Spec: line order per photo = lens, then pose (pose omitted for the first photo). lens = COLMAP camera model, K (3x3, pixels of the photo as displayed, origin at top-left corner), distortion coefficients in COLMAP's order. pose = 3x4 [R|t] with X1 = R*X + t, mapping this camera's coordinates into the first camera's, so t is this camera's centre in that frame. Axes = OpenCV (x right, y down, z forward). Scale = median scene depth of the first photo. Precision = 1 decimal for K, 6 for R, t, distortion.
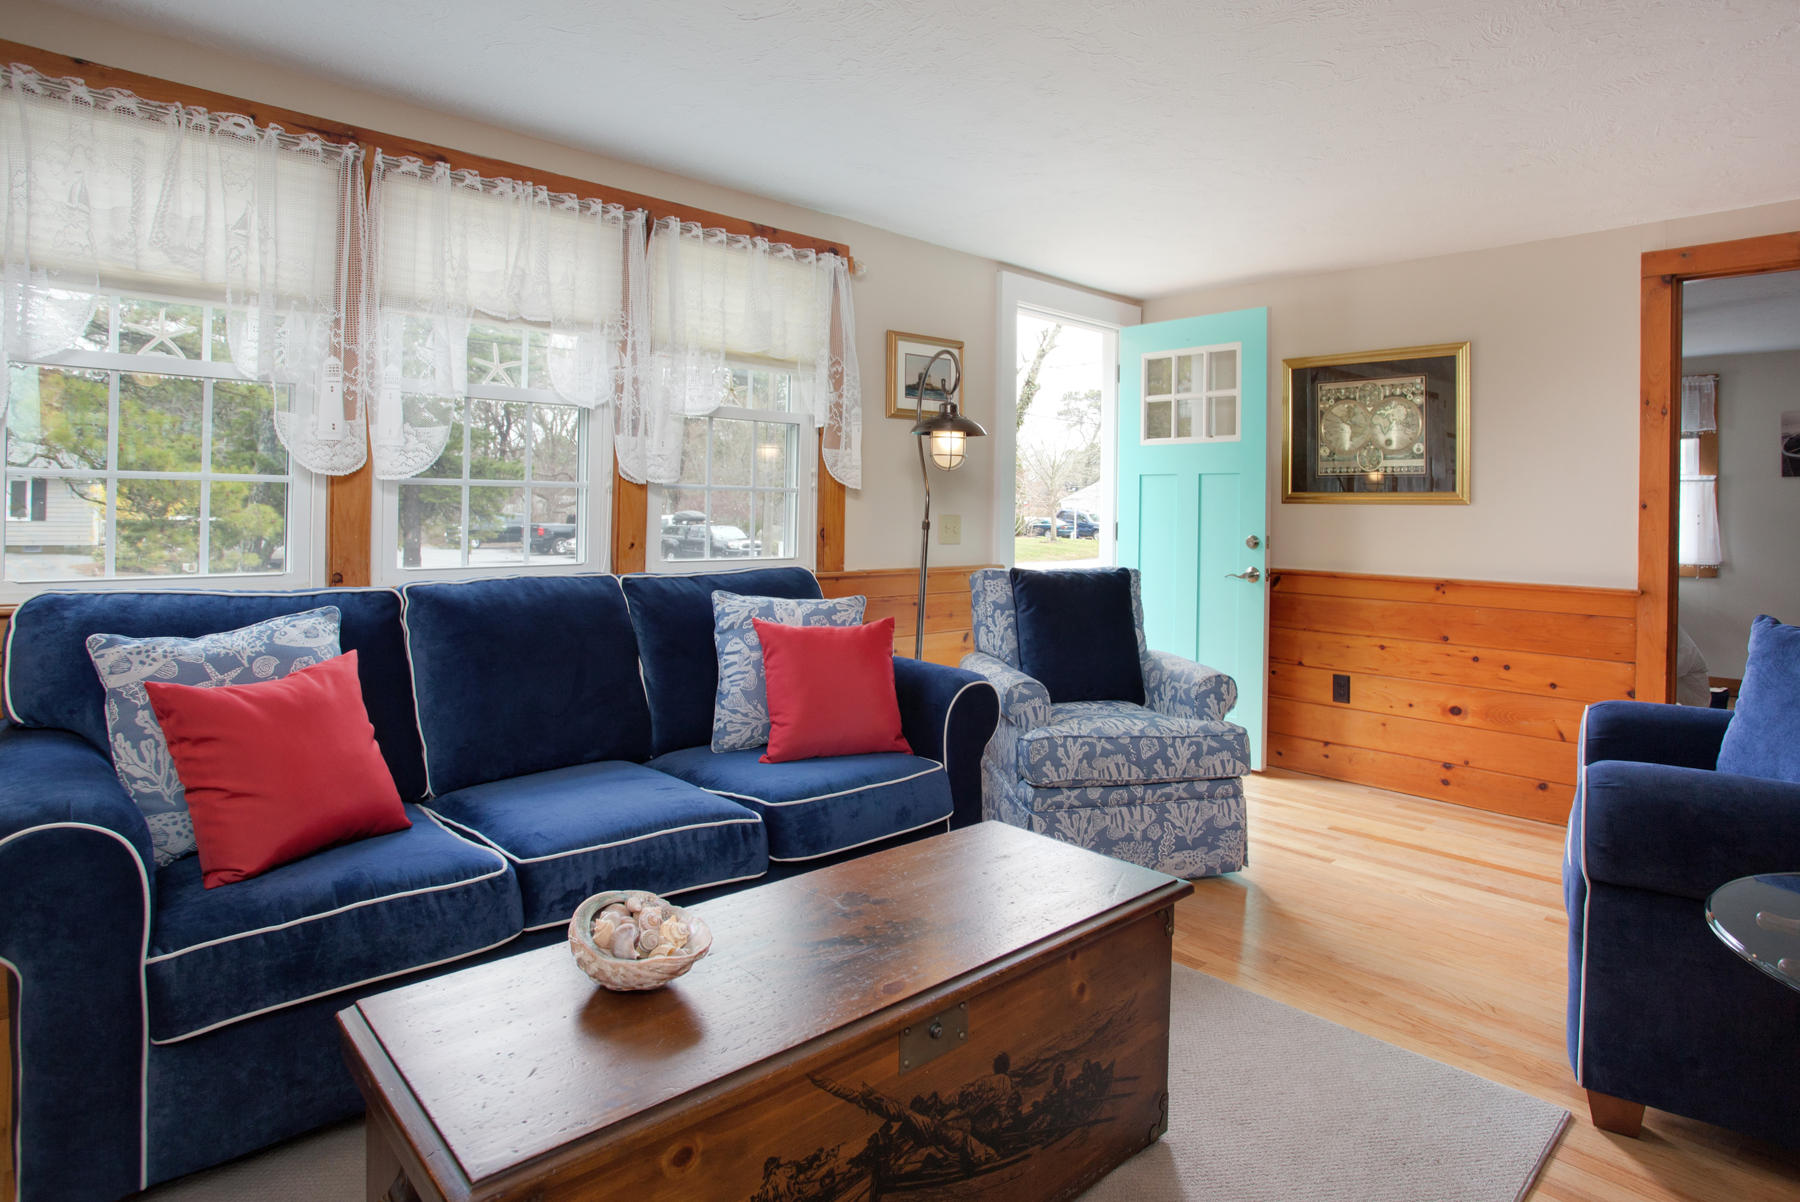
lens RADIAL K [[964.8, 0, 920.1], [0, 964.8, 515.6], [0, 0, 1]] dist [-0.074564, 0.042555]
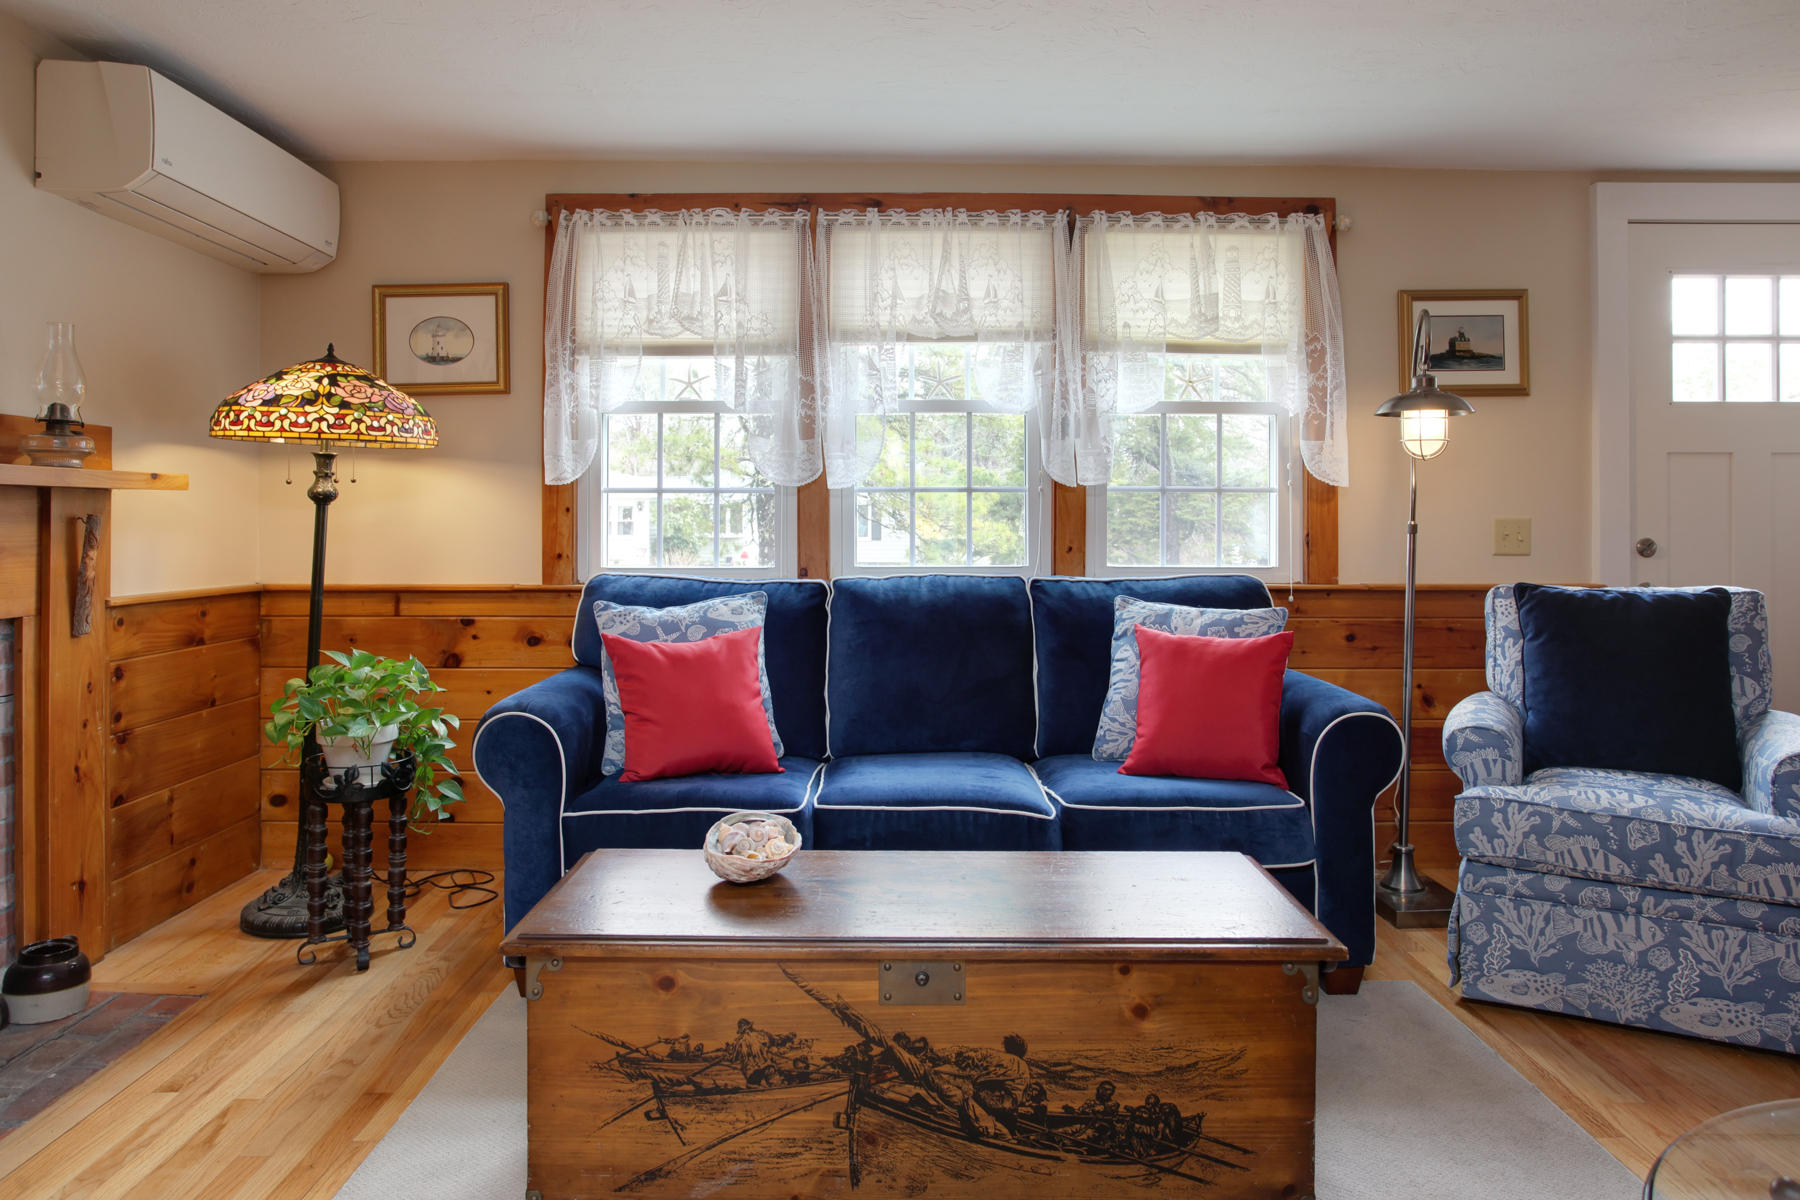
lens RADIAL K [[1143.3, 0, 909.5], [0, 1143.3, 534.6], [0, 0, 1]] dist [-0.050735, 0.032649]
pose [[0.738459, -0.004458, -0.674283, 0.405610], [0.003778, 0.999990, -0.002473, 0.019697], [0.674288, -0.000722, 0.738468, 0.017789]]
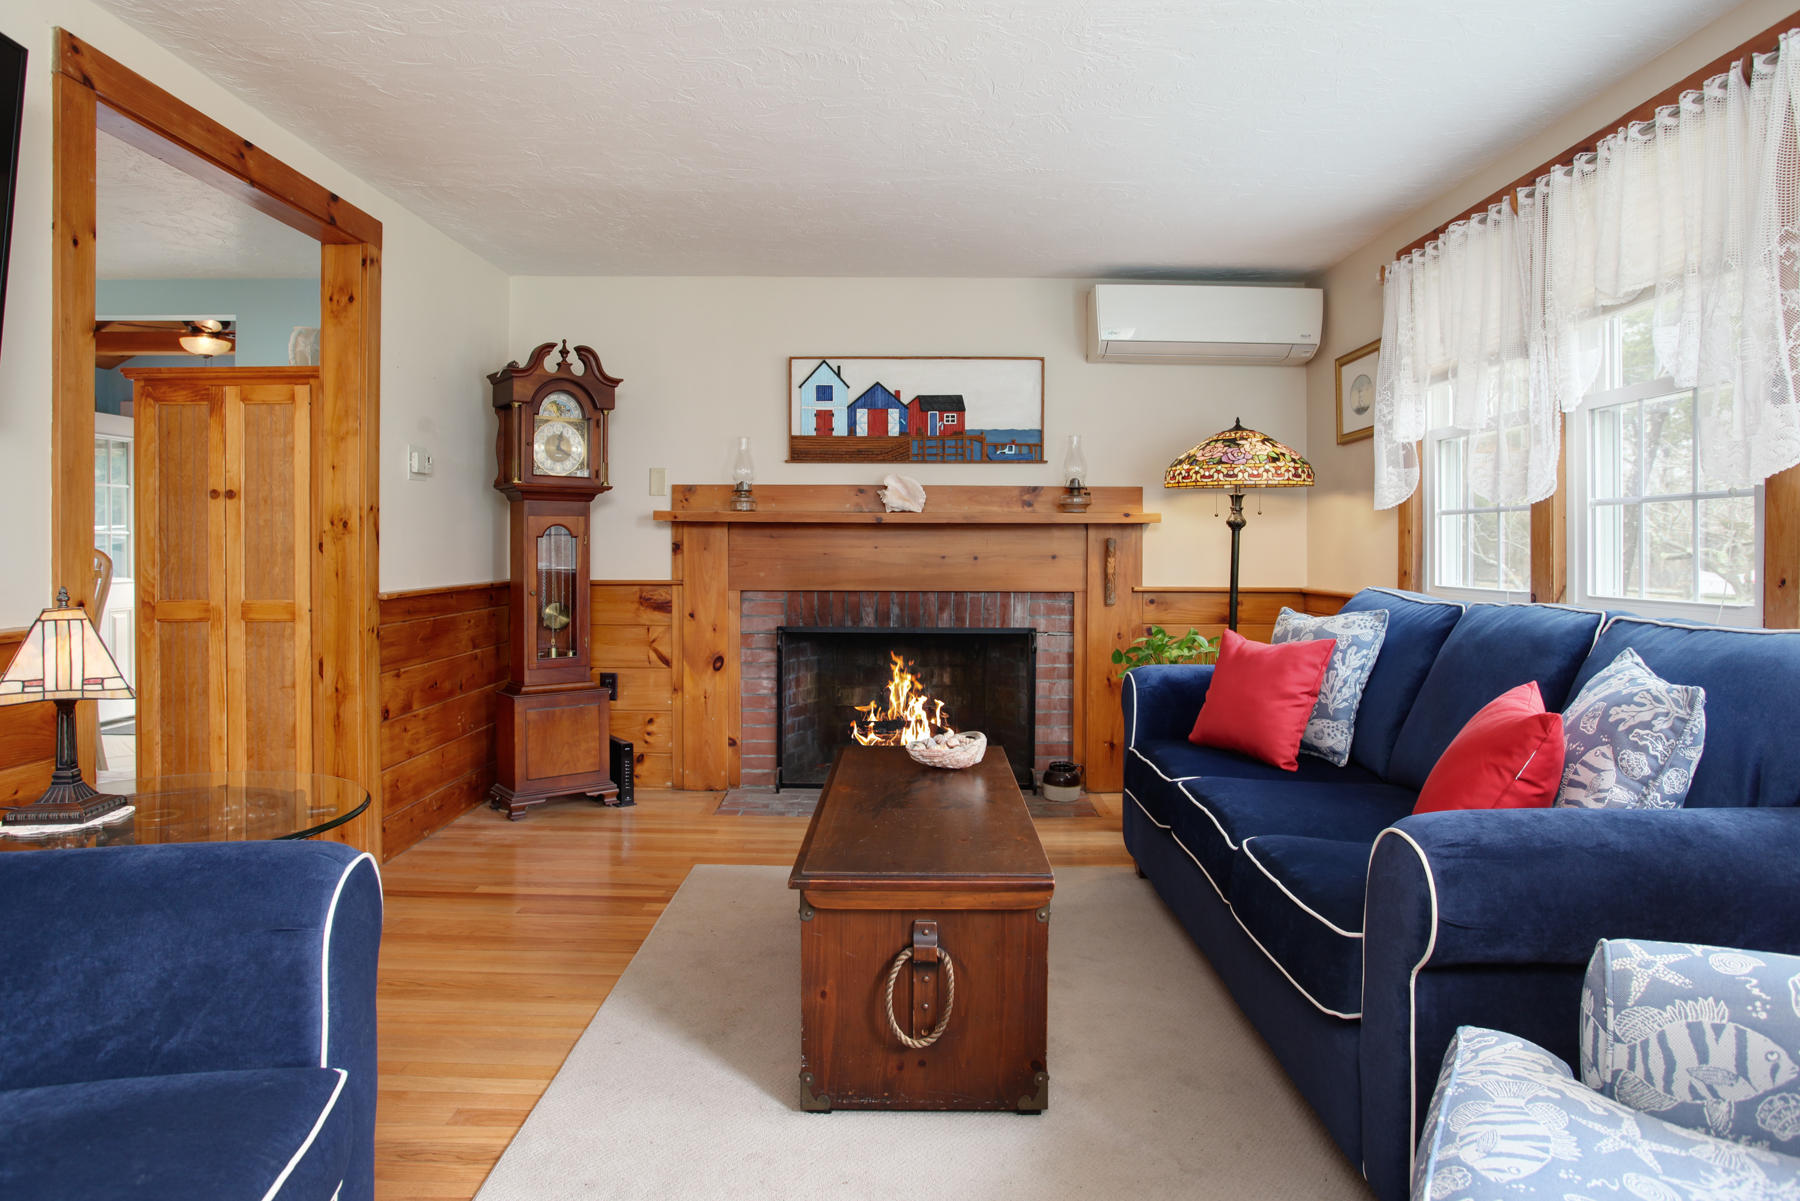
lens RADIAL K [[1078.9, 0, 903.2], [0, 1078.9, 545.9], [0, 0, 1]] dist [-0.060513, 0.025139]
pose [[-0.692598, -0.013150, -0.721204, 0.641048], [-0.016179, 0.999865, -0.002694, 0.019594], [0.721142, 0.009803, -0.692718, 1.144346]]
